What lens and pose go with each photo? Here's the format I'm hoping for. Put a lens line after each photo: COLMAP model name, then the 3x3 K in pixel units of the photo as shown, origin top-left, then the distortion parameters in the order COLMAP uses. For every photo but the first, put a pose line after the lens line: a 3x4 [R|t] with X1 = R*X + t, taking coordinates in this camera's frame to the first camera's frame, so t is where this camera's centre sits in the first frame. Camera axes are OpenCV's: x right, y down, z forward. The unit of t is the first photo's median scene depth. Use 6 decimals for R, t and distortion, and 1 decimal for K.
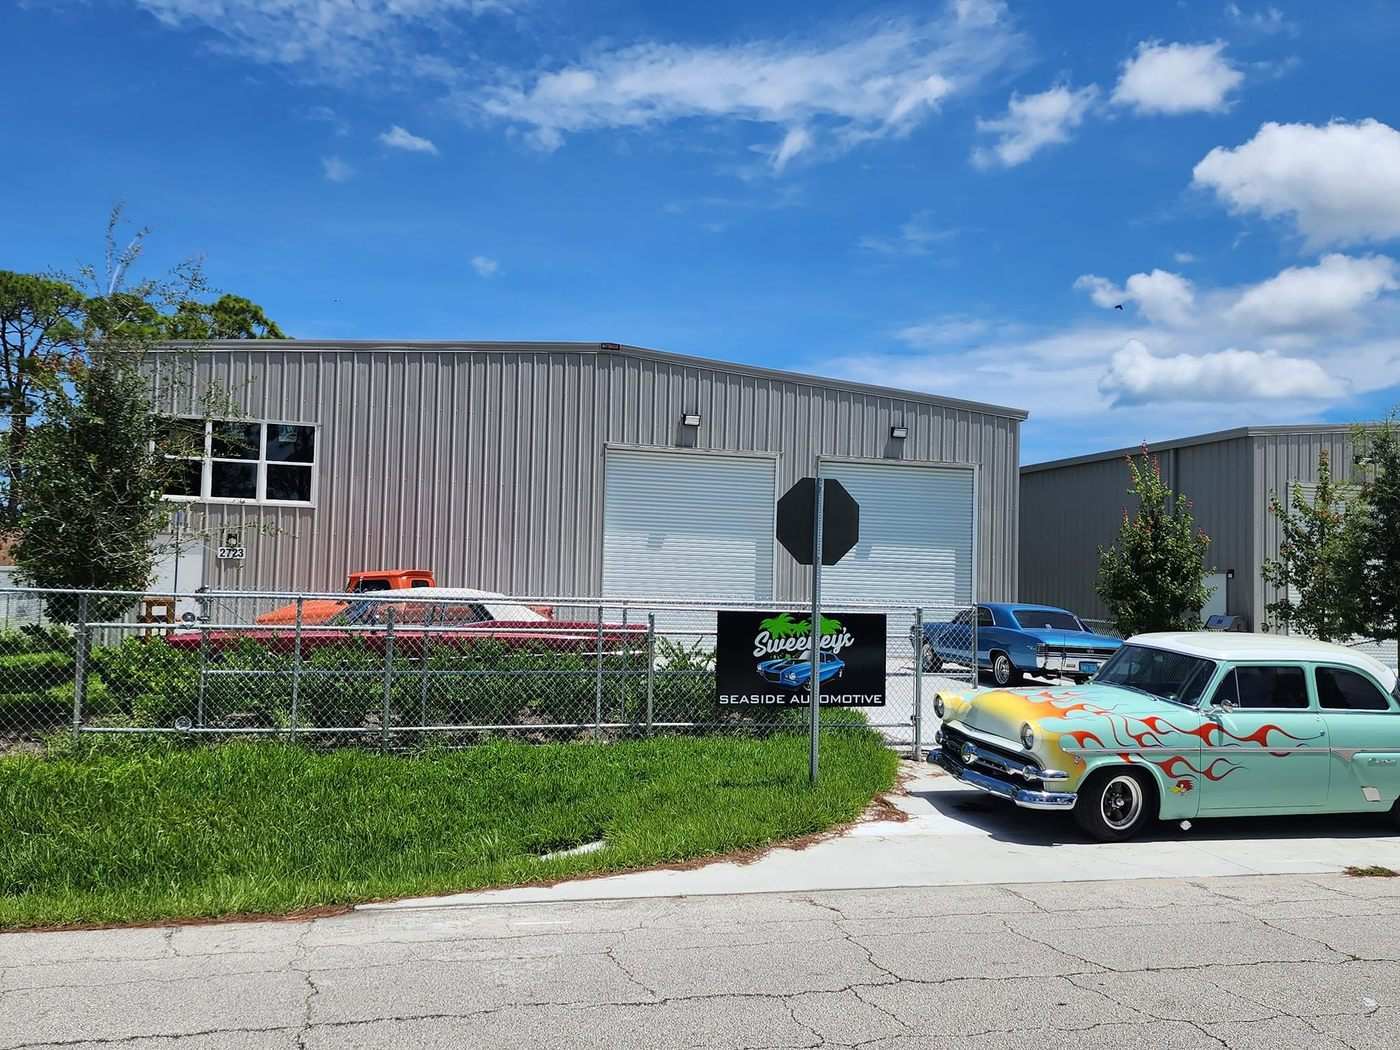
lens RADIAL K [[1222.8, 0, 675.8], [0, 1222.8, 523.0], [0, 0, 1]] dist [0.077986, 0.005989]
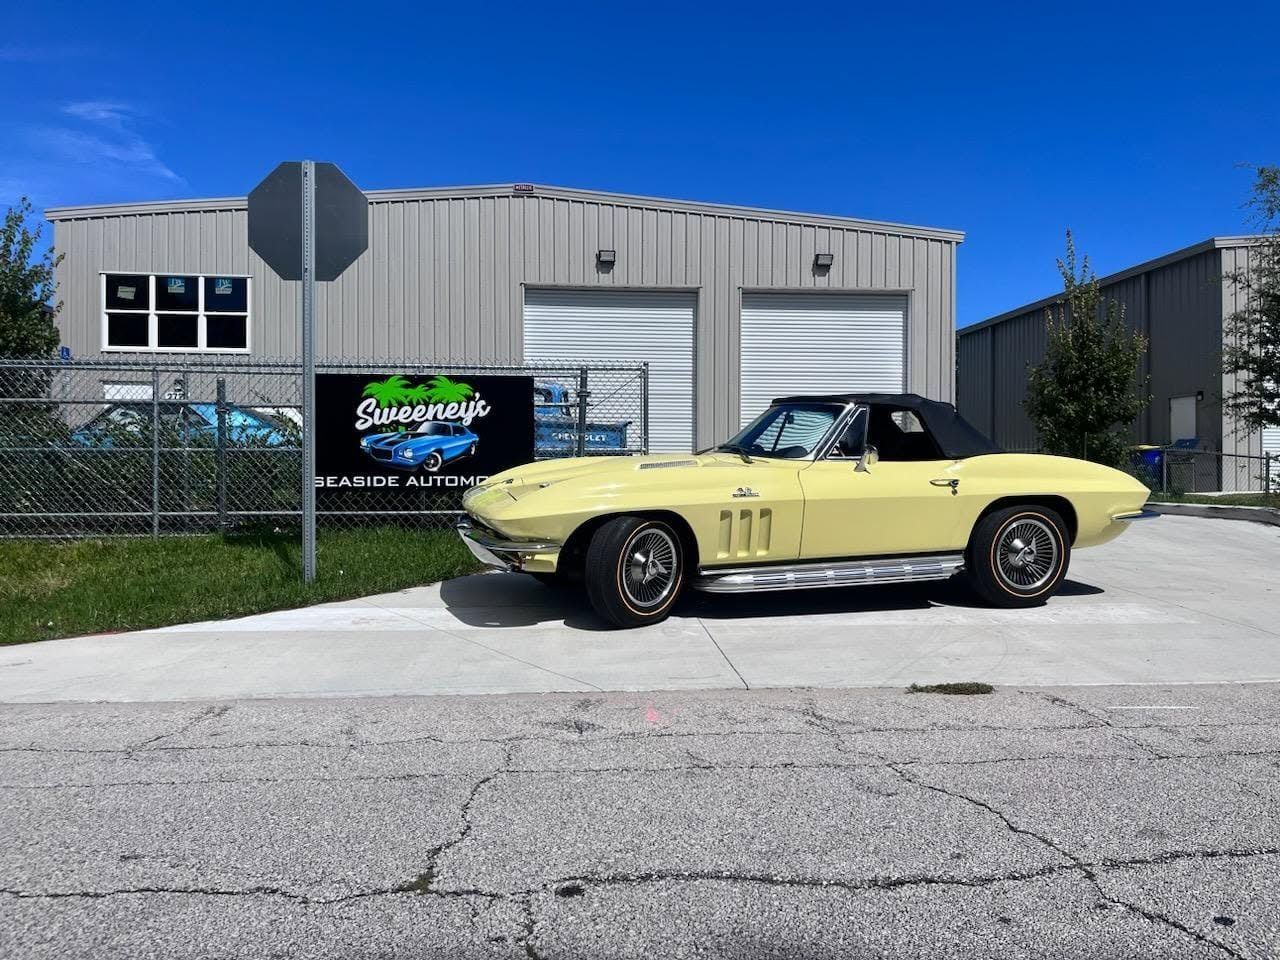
lens RADIAL K [[984.0, 0, 641.1], [0, 984.0, 468.7], [0, 0, 1]] dist [0.054931, -0.078559]
pose [[0.983966, -0.023419, -0.176812, 0.359940], [0.032165, 0.998388, 0.046761, 0.108896], [0.175432, -0.051698, 0.983133, 0.380910]]
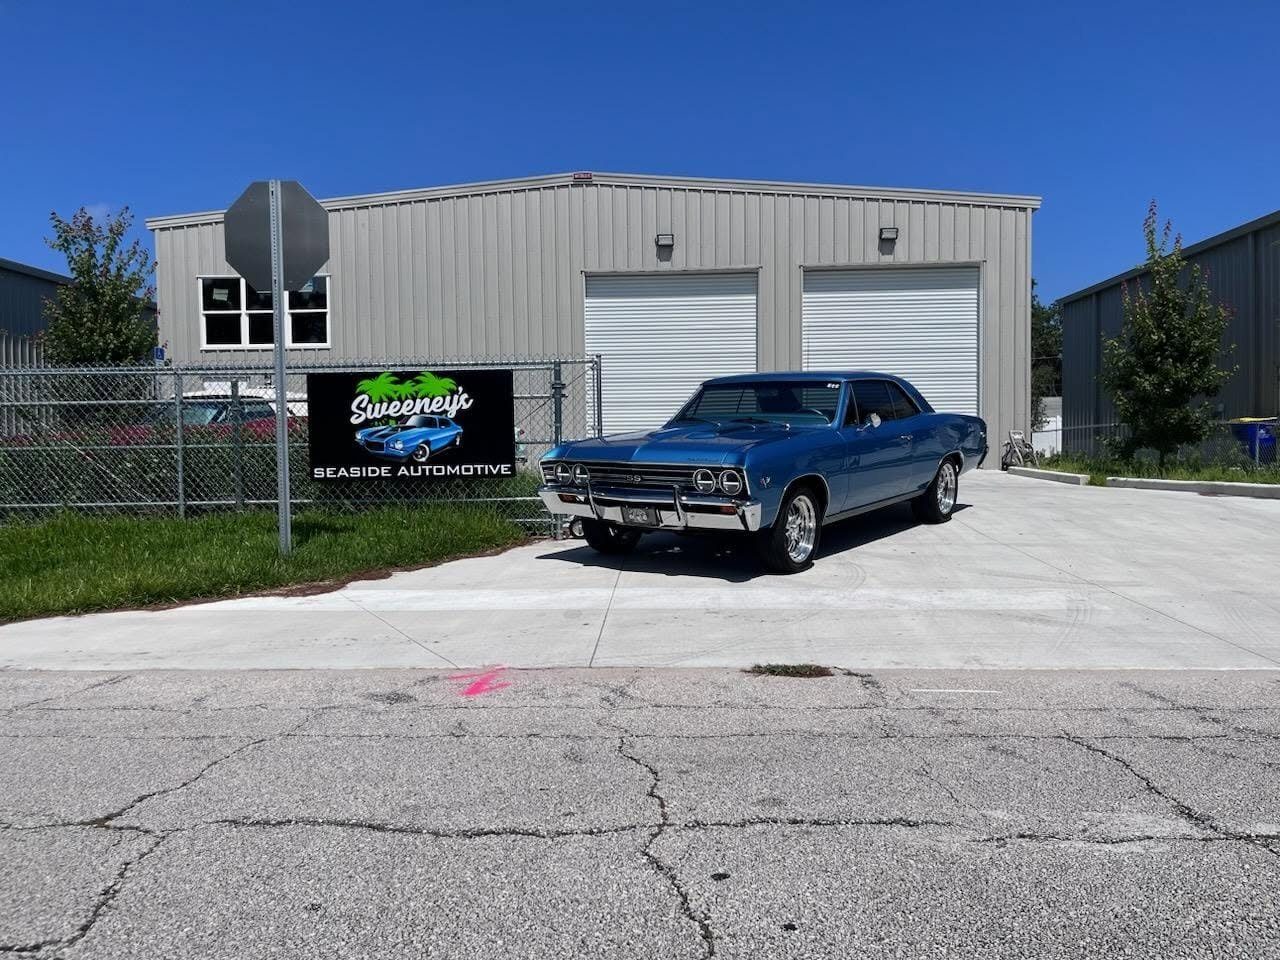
lens RADIAL K [[984.0, 0, 622.5], [0, 984.0, 484.2], [0, 0, 1]] dist [0.054931, -0.078559]
pose [[0.949129, -0.026642, -0.313759, 0.461576], [0.053148, 0.995673, 0.076230, 0.106978], [0.310370, -0.089028, 0.946438, 0.381755]]
